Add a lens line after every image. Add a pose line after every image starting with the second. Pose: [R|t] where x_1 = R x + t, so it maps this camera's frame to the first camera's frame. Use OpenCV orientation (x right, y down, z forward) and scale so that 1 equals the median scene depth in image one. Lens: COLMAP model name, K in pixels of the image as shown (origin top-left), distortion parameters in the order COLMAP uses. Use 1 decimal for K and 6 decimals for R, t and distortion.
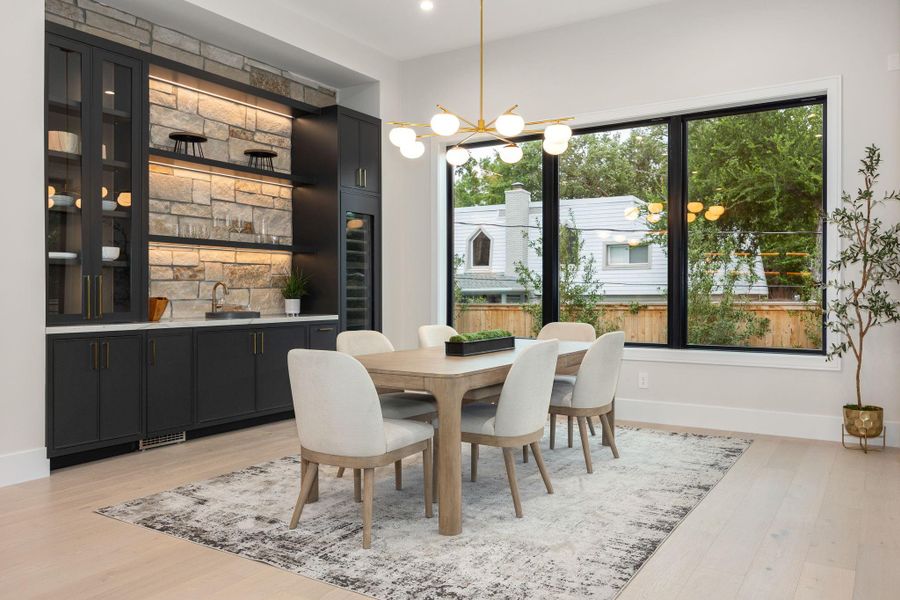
lens RADIAL K [[689.4, 0, 449.5], [0, 689.4, 293.1], [0, 0, 1]] dist [-0.000256, -0.006568]
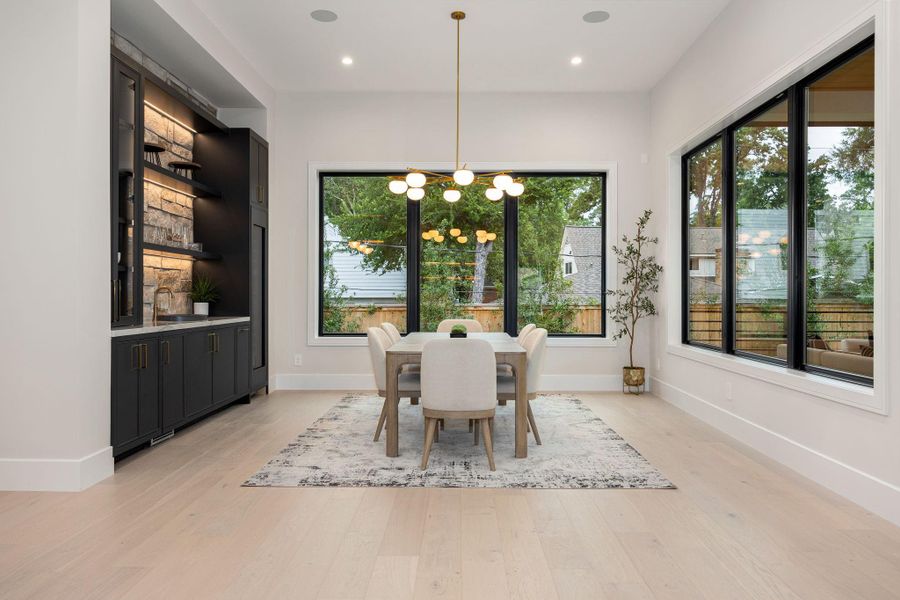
lens RADIAL K [[654.9, 0, 451.0], [0, 654.9, 291.6], [0, 0, 1]] dist [-0.000061, 0.000682]
pose [[0.850237, 0.005869, 0.526368, -0.547150], [-0.002302, 0.999970, -0.007432, -0.002157], [-0.526396, 0.005107, 0.850224, -0.087250]]
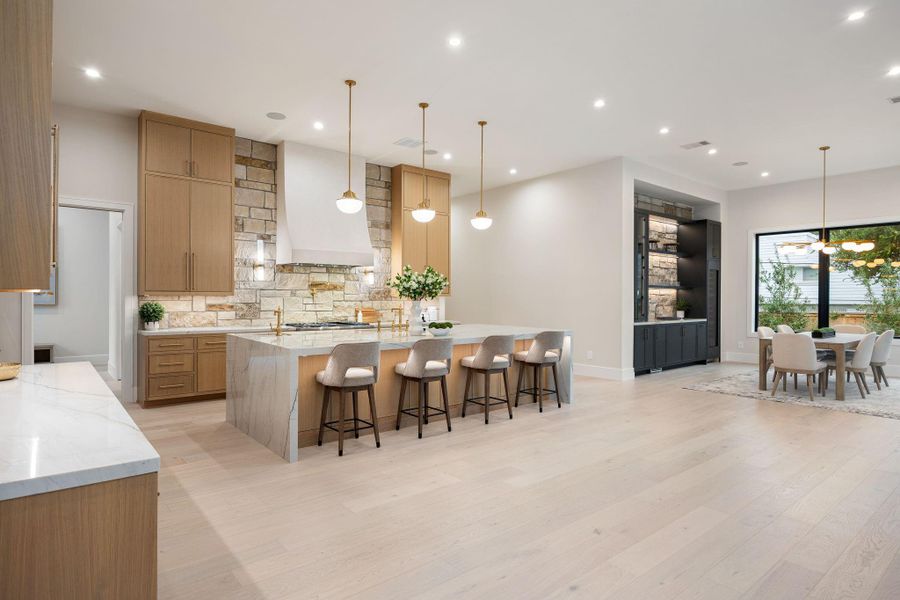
lens RADIAL K [[491.6, 0, 453.2], [0, 491.6, 301.3], [0, 0, 1]] dist [0.003311, 0.000844]
pose [[0.951569, 0.006518, -0.307368, -0.542133], [-0.005034, 0.999972, 0.005622, -0.032966], [0.307396, -0.003803, 0.951574, -0.836984]]
